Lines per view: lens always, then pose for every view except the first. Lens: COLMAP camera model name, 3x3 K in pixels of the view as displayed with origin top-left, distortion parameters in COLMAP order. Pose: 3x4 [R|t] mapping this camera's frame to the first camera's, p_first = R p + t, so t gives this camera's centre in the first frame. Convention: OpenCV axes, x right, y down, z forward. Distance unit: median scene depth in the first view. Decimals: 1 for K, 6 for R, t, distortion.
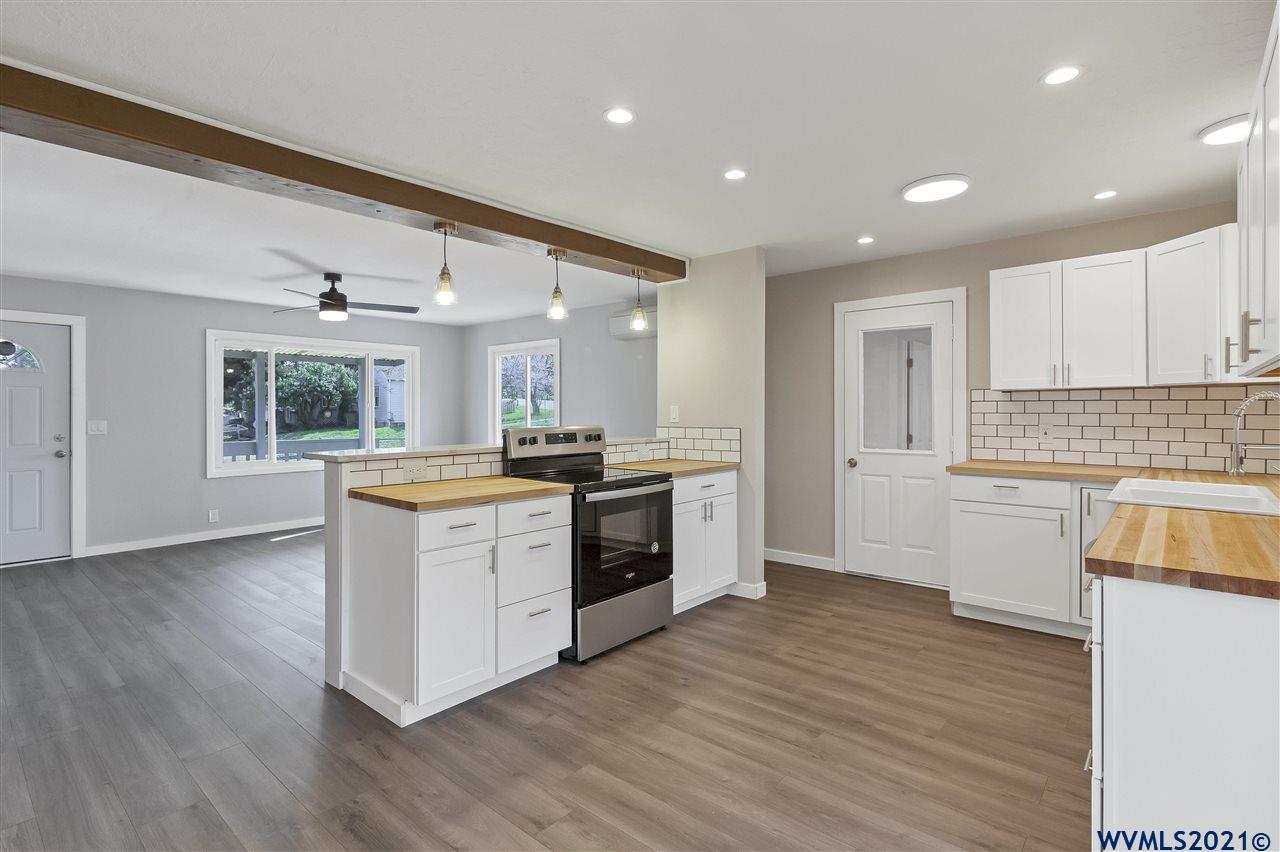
lens RADIAL K [[618.7, 0, 630.5], [0, 618.7, 425.1], [0, 0, 1]] dist [0.000198, 0.000095]
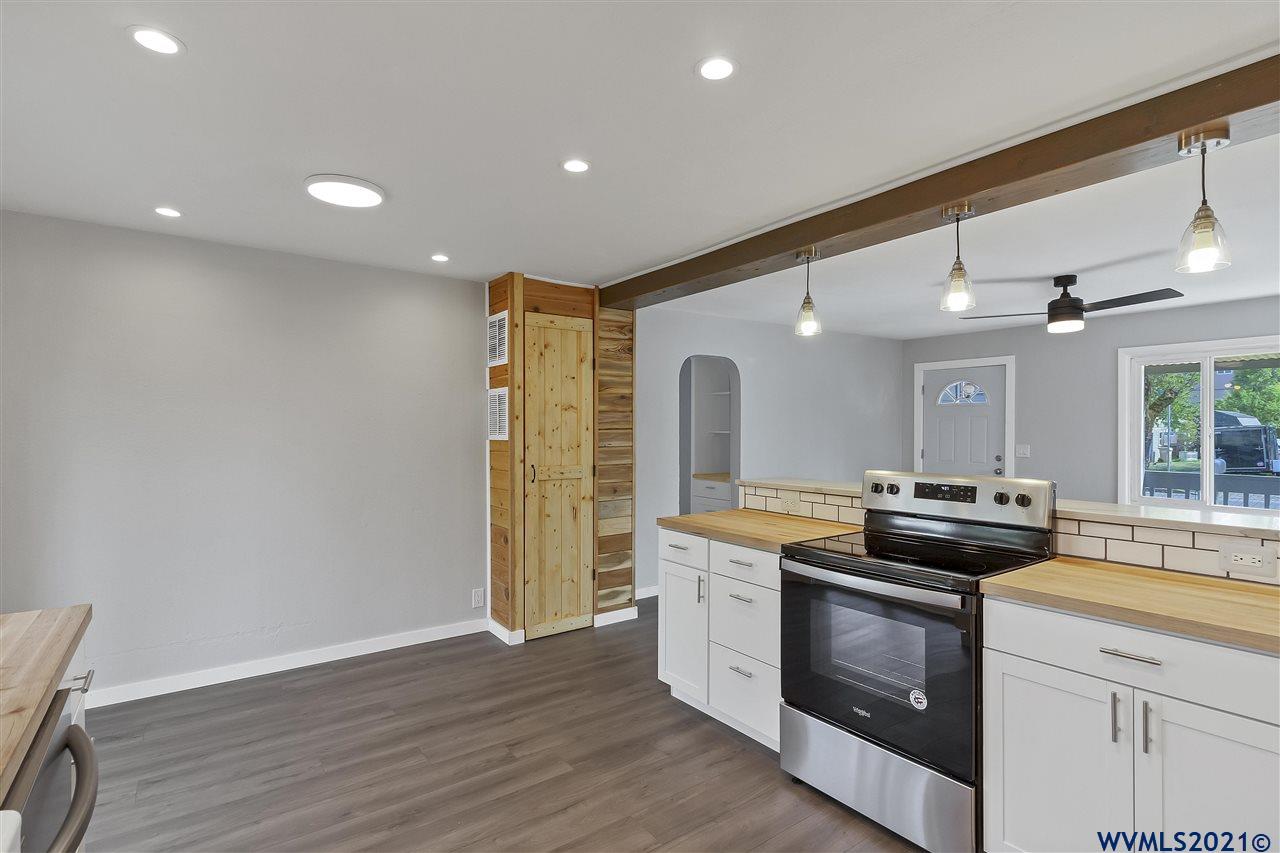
lens RADIAL K [[618.7, 0, 637.7], [0, 618.7, 428.1], [0, 0, 1]] dist [0.000198, 0.000095]
pose [[-0.214093, 0.002192, -0.976811, 0.679973], [-0.020536, 0.999766, 0.006744, -0.050476], [0.976597, 0.021504, -0.213998, 0.917177]]
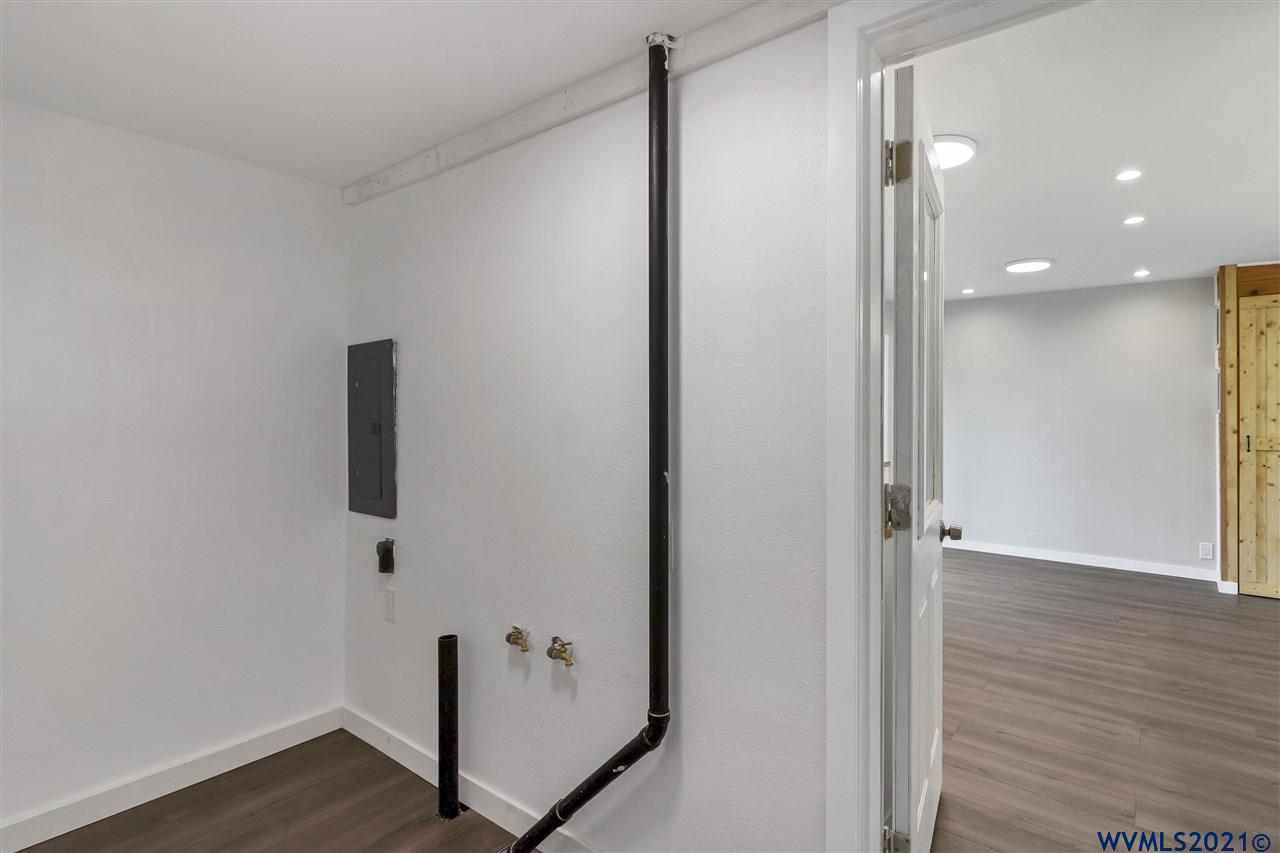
lens RADIAL K [[618.7, 0, 682.1], [0, 618.7, 412.4], [0, 0, 1]] dist [0.000198, 0.000095]
pose [[-0.997436, -0.000404, -0.071556, 0.851739], [-0.002175, 0.999693, 0.024663, -0.045985], [0.071524, 0.024755, -0.997132, 1.708831]]
